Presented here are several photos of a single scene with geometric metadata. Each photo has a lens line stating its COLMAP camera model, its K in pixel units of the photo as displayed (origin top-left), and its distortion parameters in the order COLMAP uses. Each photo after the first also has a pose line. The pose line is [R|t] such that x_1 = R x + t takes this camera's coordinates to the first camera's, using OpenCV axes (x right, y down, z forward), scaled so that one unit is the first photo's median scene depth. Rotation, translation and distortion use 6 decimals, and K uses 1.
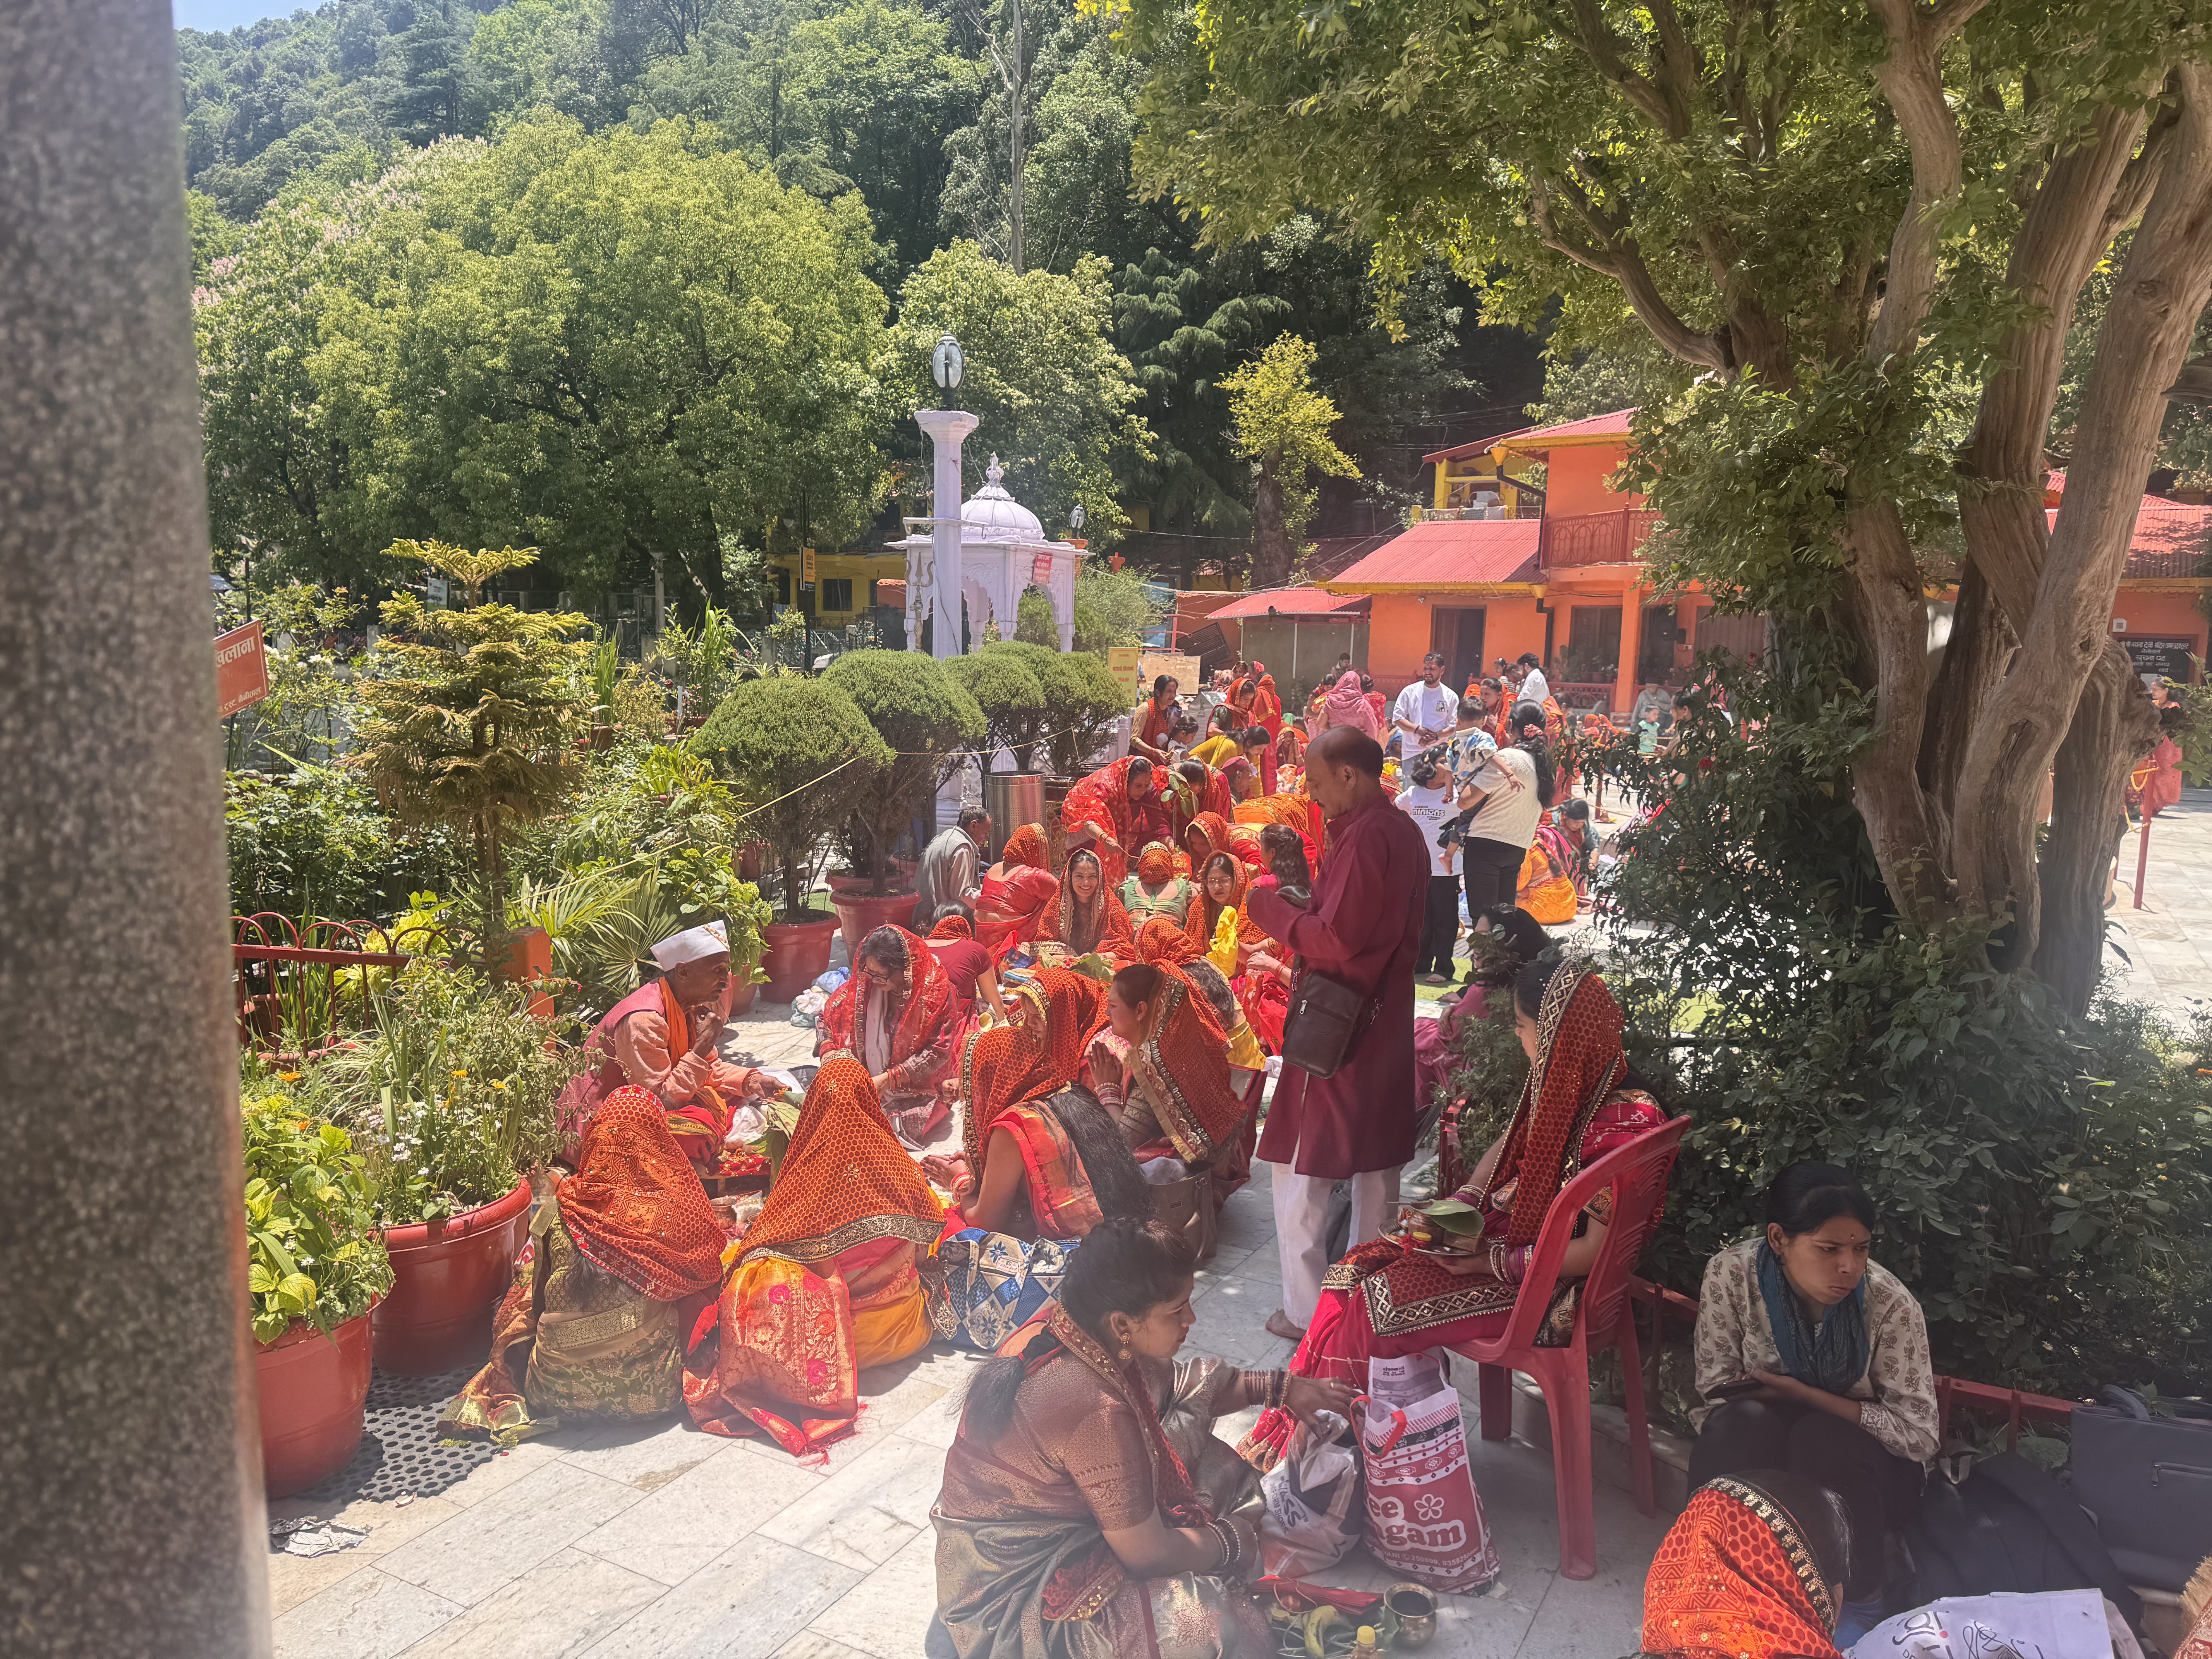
lens RADIAL K [[1543.8, 0, 1107.0], [0, 1543.8, 825.2], [0, 0, 1]] dist [0.007348, -0.012324]
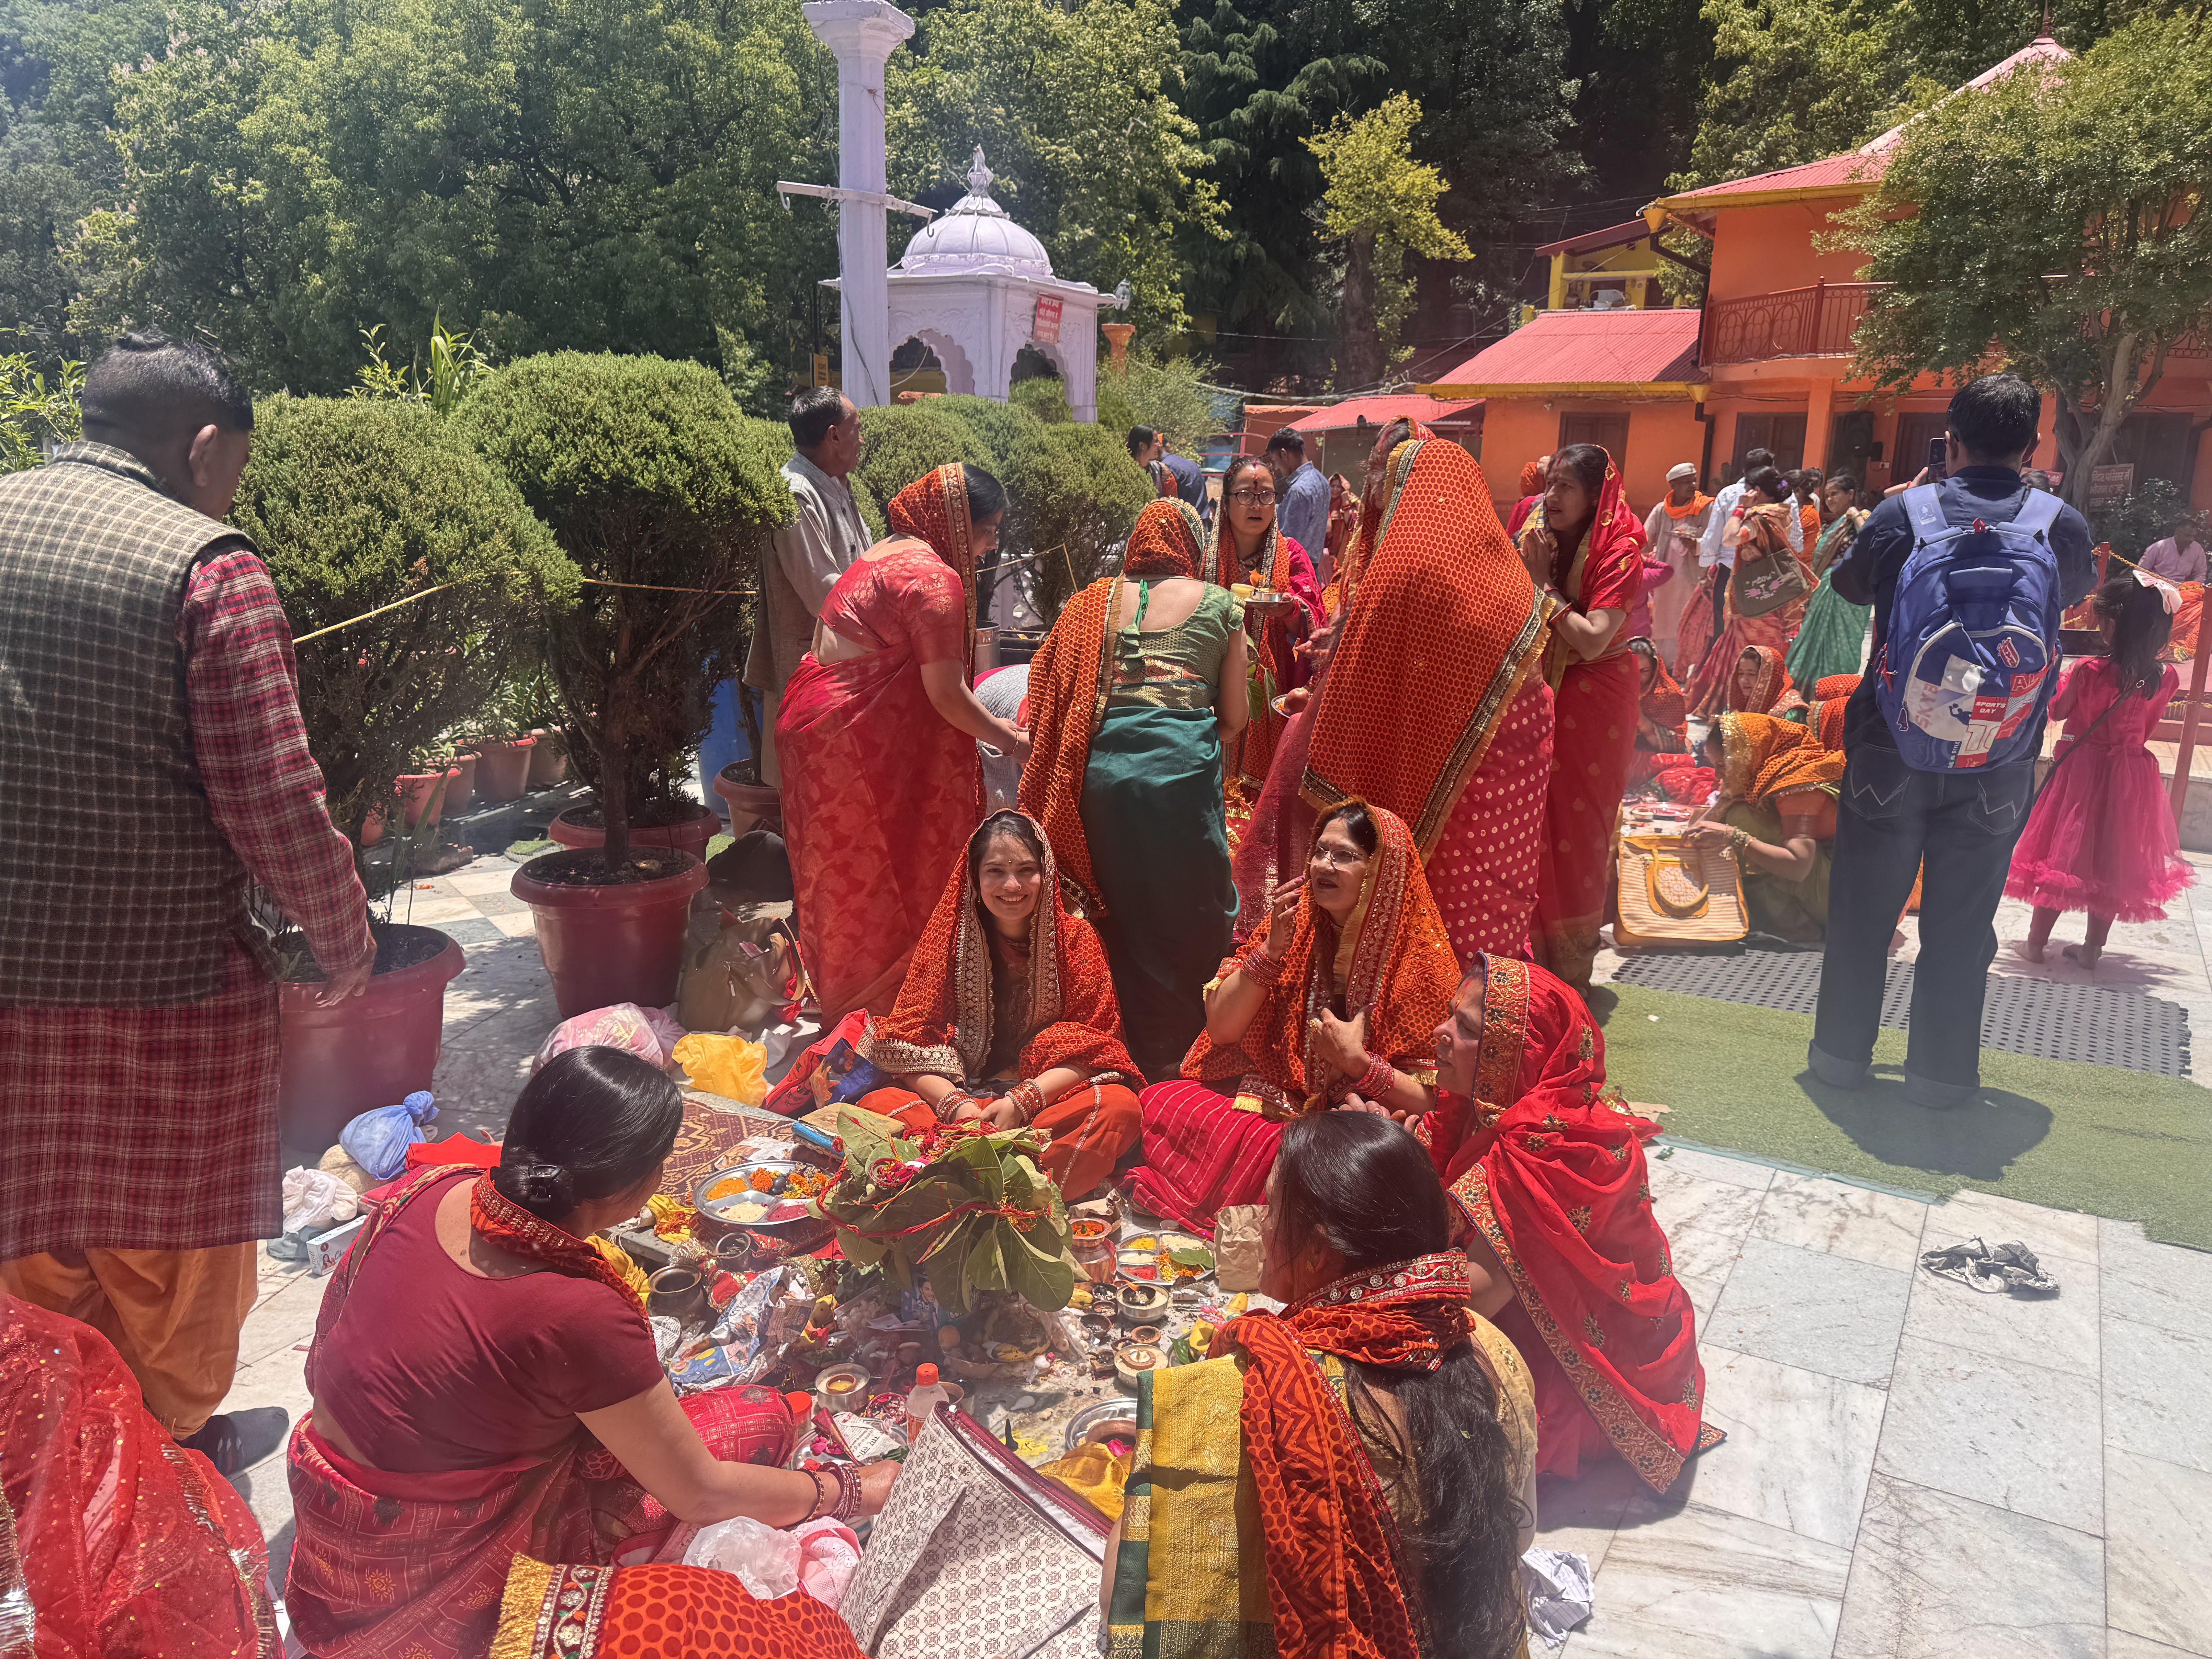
lens RADIAL K [[1543.8, 0, 1093.0], [0, 1543.8, 820.6], [0, 0, 1]] dist [0.007348, -0.012324]
pose [[0.998683, 0.011115, -0.050083, 0.006500], [-0.006226, 0.995290, 0.096741, -0.005067], [0.050922, -0.096302, 0.994049, 0.134710]]
